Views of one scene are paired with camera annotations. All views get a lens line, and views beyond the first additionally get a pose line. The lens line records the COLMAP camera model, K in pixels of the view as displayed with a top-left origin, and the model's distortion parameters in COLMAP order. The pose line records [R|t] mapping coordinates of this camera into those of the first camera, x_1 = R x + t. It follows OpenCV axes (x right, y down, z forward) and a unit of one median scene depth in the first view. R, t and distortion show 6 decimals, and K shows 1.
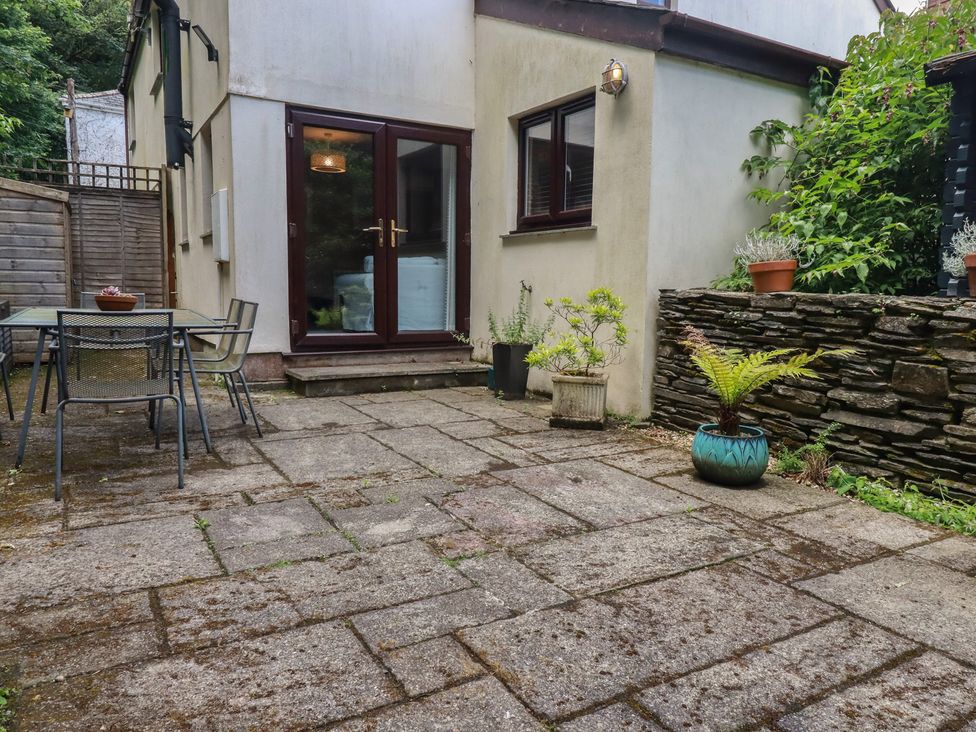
lens RADIAL K [[676.6, 0, 486.6], [0, 676.6, 366.7], [0, 0, 1]] dist [0.013928, -0.008640]
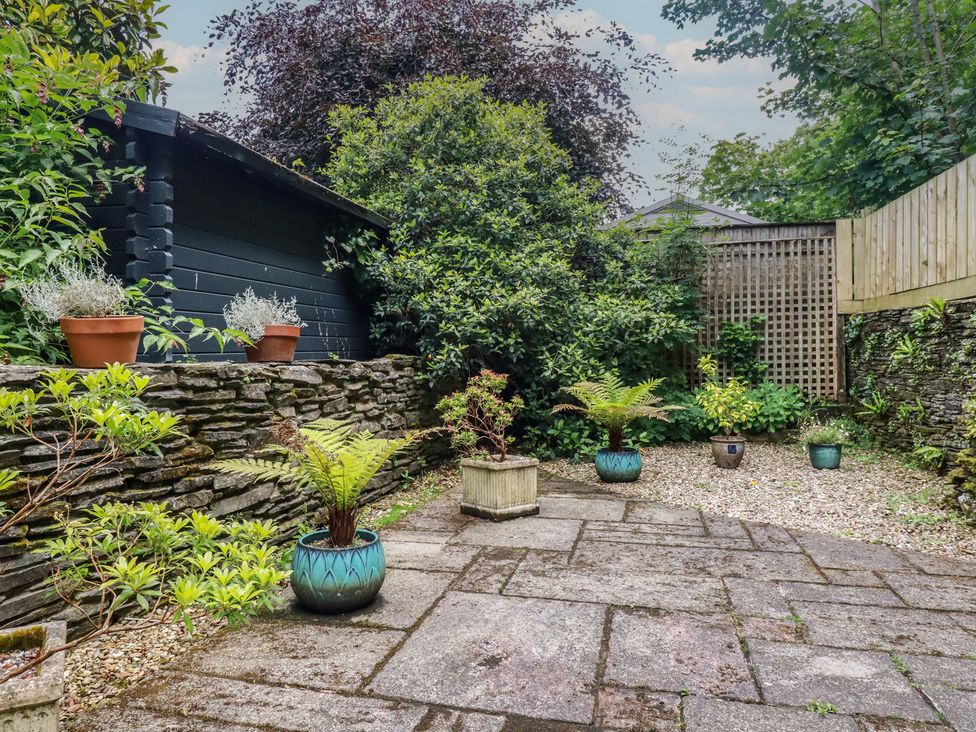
lens RADIAL K [[676.6, 0, 483.9], [0, 676.6, 362.2], [0, 0, 1]] dist [0.013928, -0.008640]
pose [[-0.718116, -0.030701, 0.695246, -0.369352], [0.066698, 0.991391, 0.112670, -0.229414], [-0.692720, 0.127282, -0.709886, 1.742496]]
